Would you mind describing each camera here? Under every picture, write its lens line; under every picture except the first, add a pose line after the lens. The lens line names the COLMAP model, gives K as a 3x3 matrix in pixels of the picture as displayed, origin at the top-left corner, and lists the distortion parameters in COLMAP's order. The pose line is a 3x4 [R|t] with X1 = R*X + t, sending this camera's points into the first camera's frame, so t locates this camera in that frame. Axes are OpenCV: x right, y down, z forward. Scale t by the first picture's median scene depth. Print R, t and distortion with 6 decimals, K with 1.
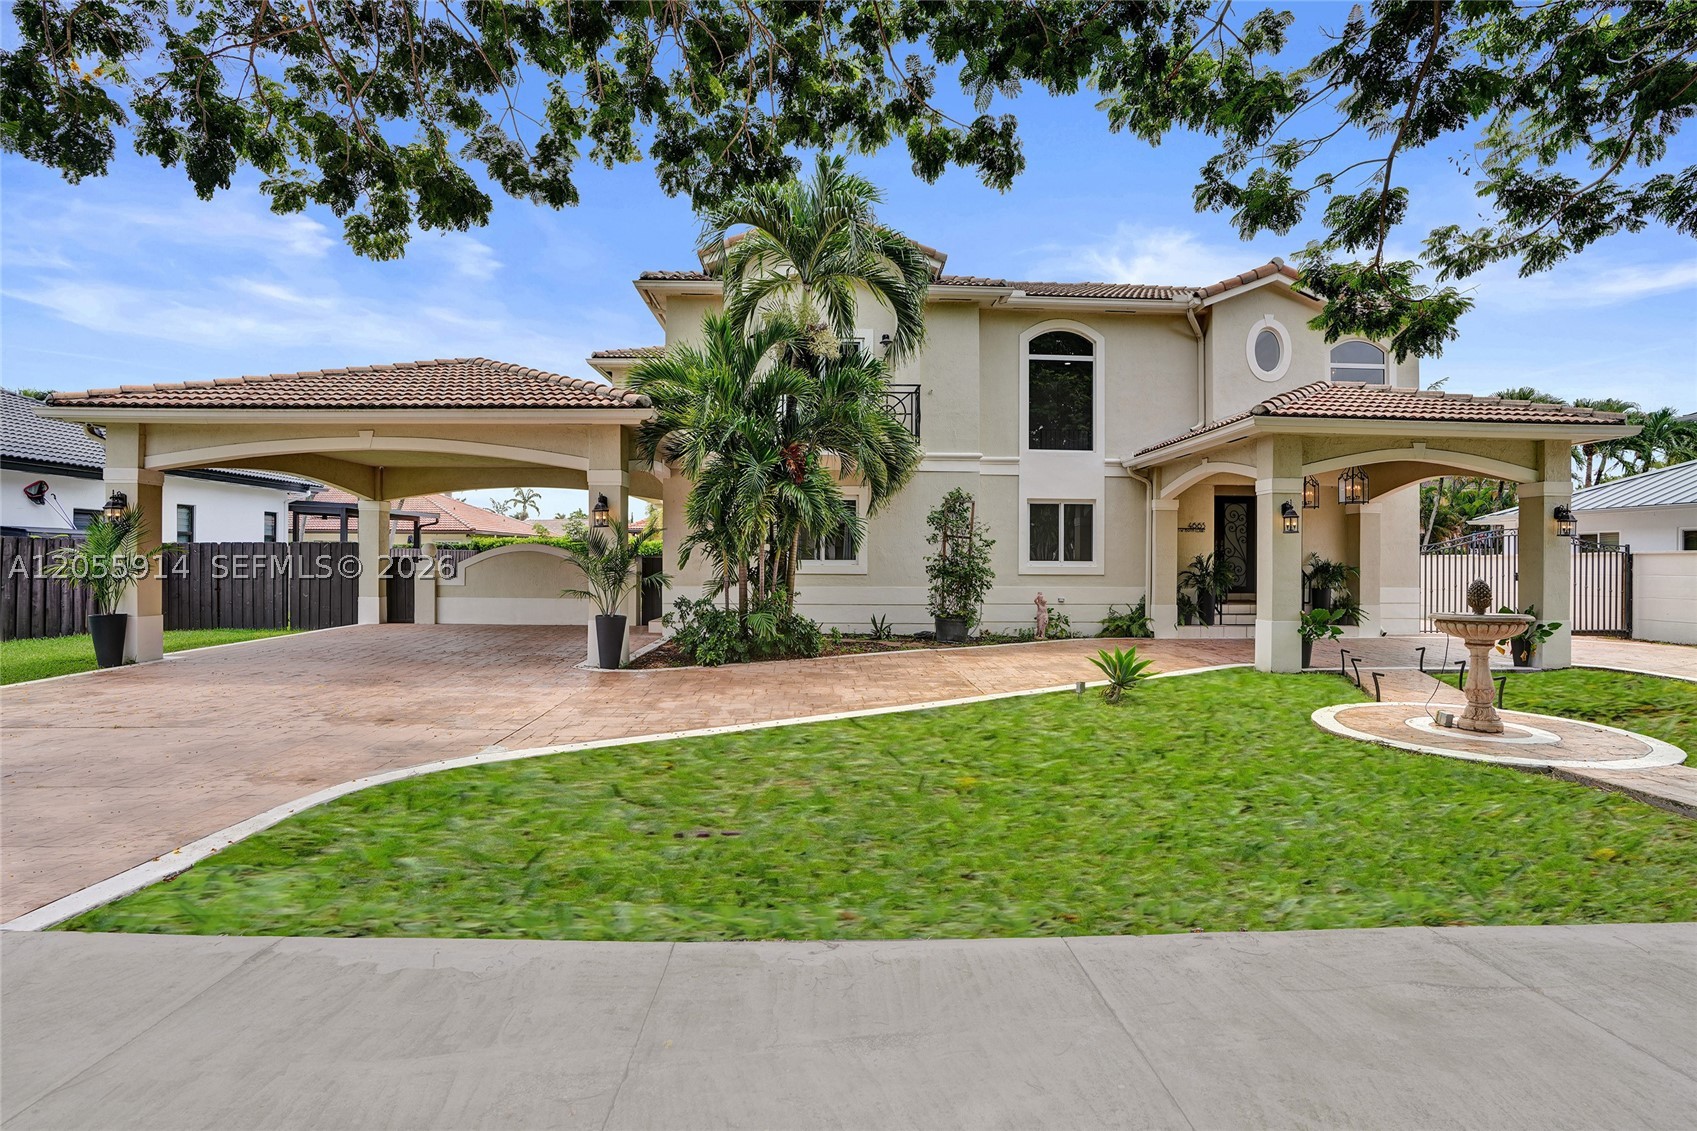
lens RADIAL K [[812.6, 0, 848.5], [0, 812.6, 565.5], [0, 0, 1]] dist [-0.078139, 0.033431]
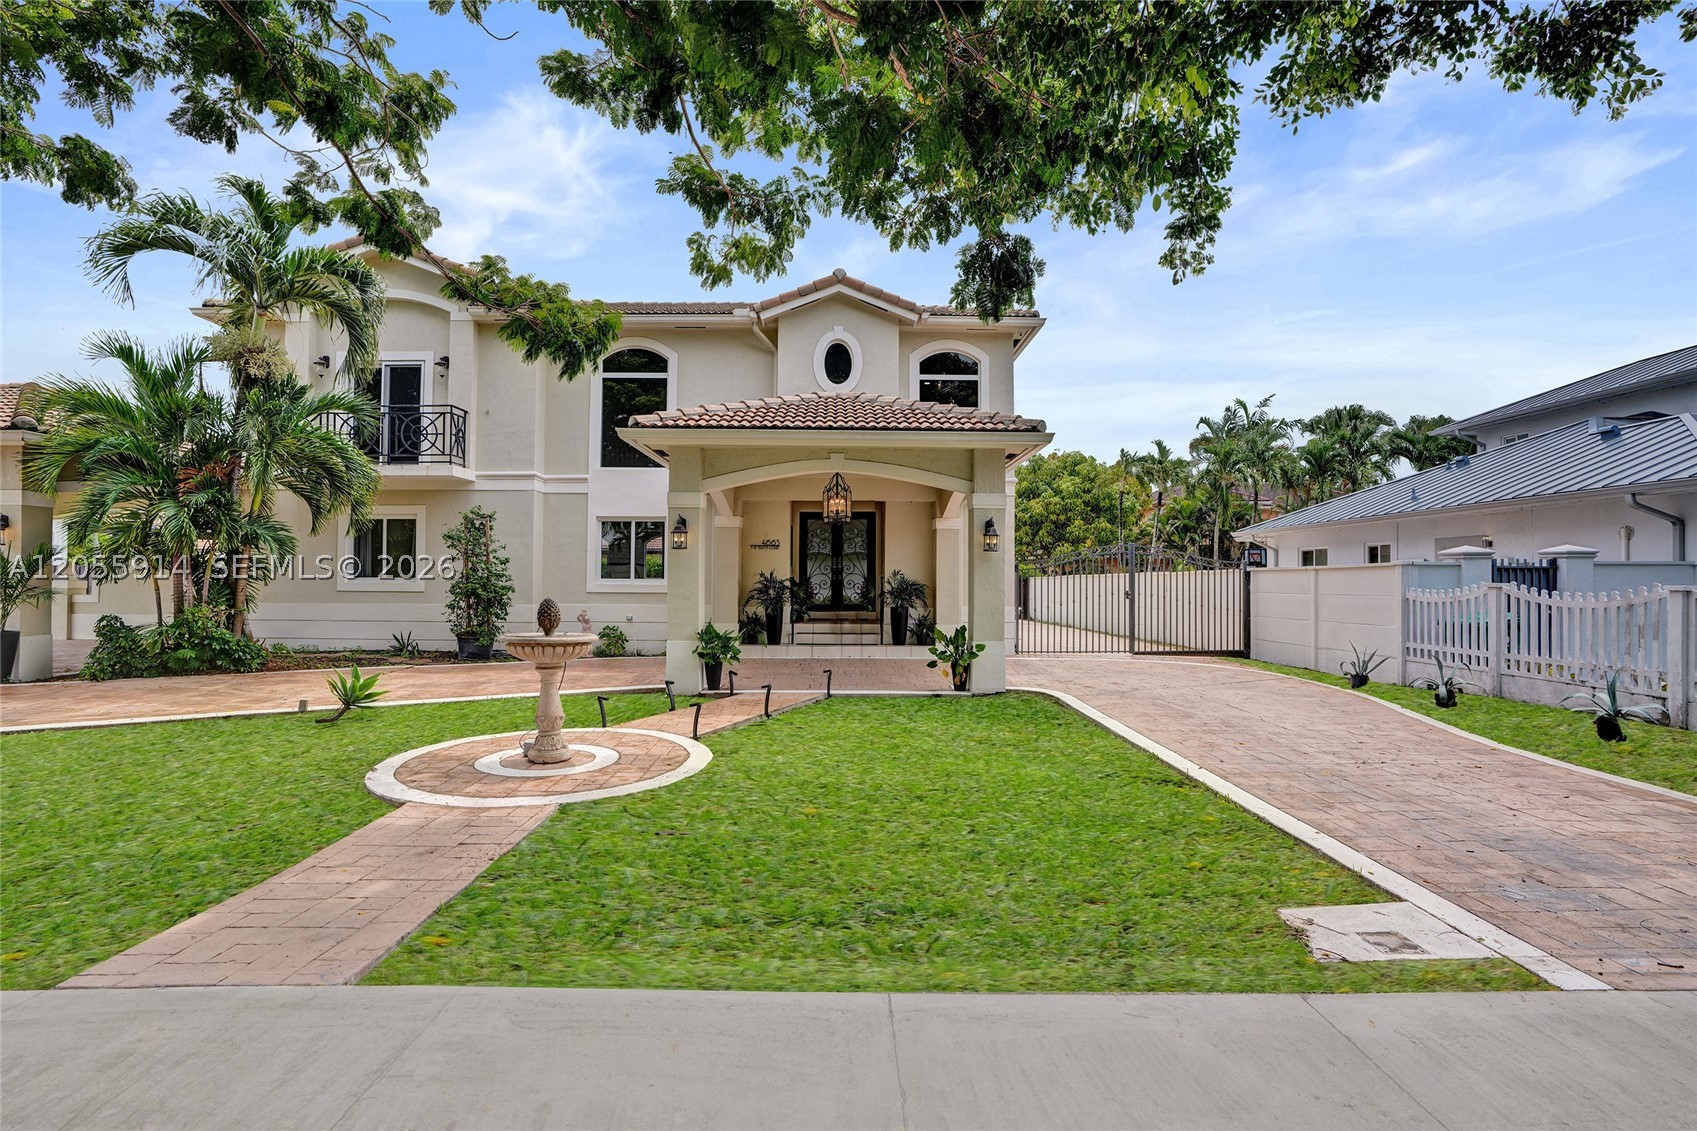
lens RADIAL K [[812.6, 0, 848.5], [0, 812.6, 565.5], [0, 0, 1]] dist [-0.078139, 0.033431]
pose [[0.999890, -0.000916, -0.014794, 0.554329], [0.000524, 0.999650, -0.026452, 0.004688], [0.014813, 0.026441, 0.999541, 0.011245]]
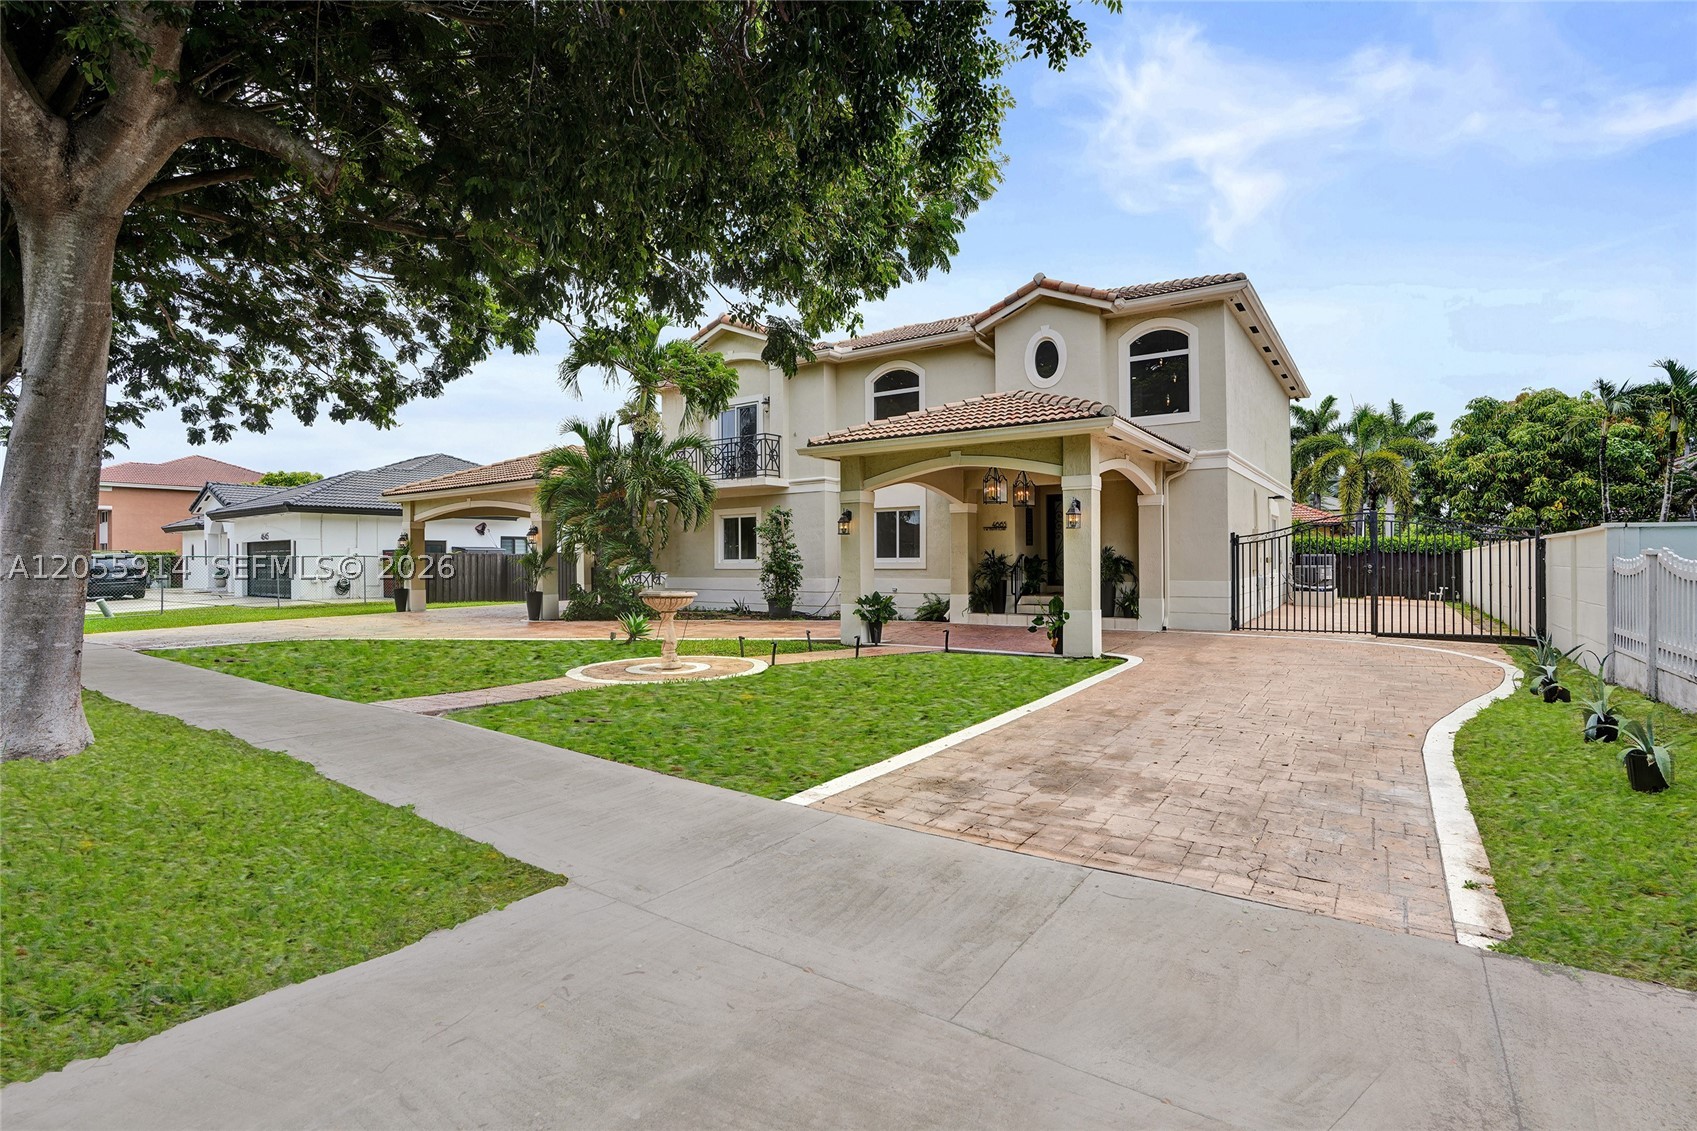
lens RADIAL K [[812.6, 0, 848.5], [0, 812.6, 565.5], [0, 0, 1]] dist [-0.078139, 0.033431]
pose [[0.799262, -0.007966, -0.600931, 0.963834], [0.006872, 0.999968, -0.004116, 0.011104], [0.600944, -0.000839, 0.799291, -0.031581]]
